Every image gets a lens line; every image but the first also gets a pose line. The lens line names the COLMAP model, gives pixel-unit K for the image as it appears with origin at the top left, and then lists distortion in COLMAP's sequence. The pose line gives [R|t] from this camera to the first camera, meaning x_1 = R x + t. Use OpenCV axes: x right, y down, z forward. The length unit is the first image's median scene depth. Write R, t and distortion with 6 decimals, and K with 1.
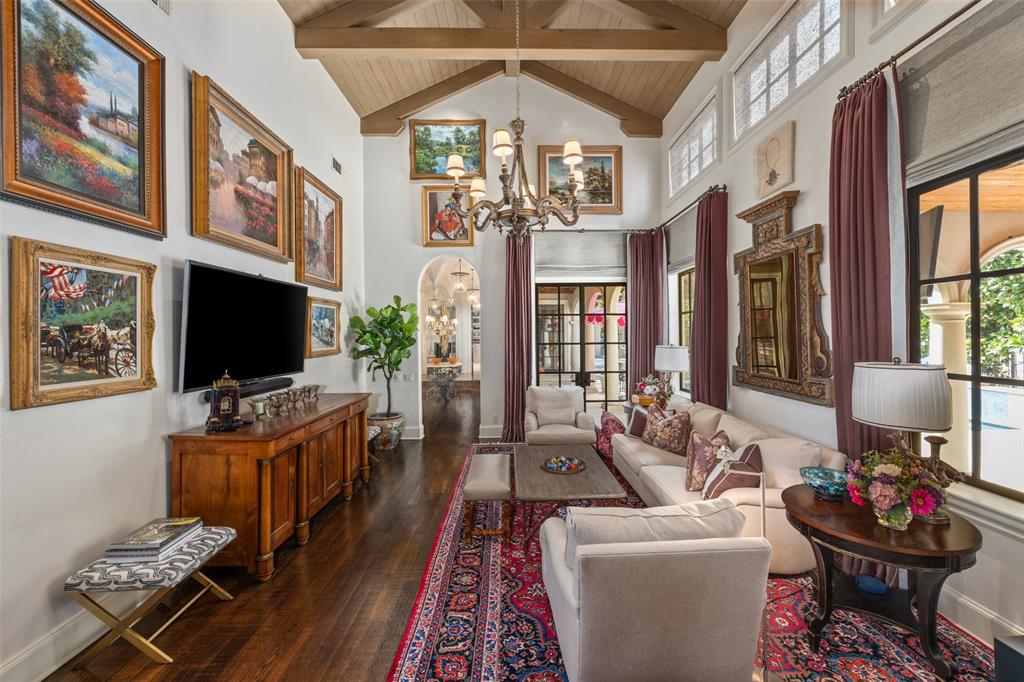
lens RADIAL K [[420.2, 0, 521.9], [0, 420.2, 328.9], [0, 0, 1]] dist [-0.000512, -0.000077]
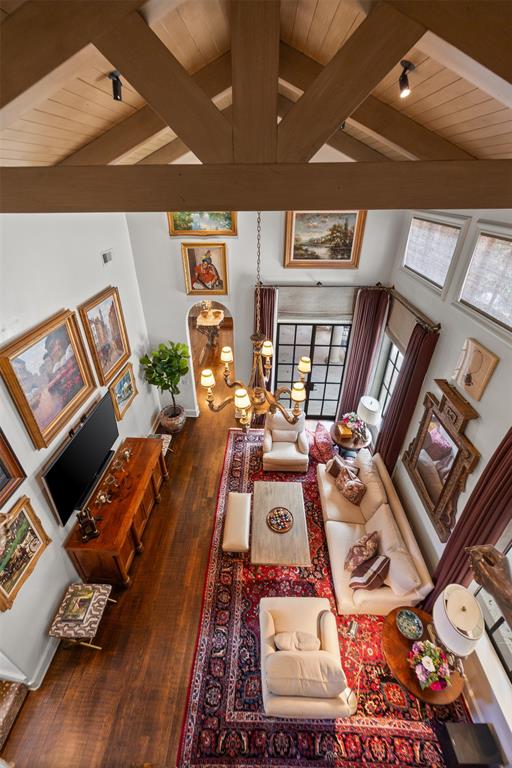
lens RADIAL K [[316.9, 0, 248.0], [0, 316.9, 383.7], [0, 0, 1]] dist [-0.001861, -0.000138]
pose [[0.996819, 0.044318, -0.066241, 0.029174], [-0.004454, 0.860819, 0.508892, -0.848583], [0.079575, -0.506978, 0.858278, 0.171629]]
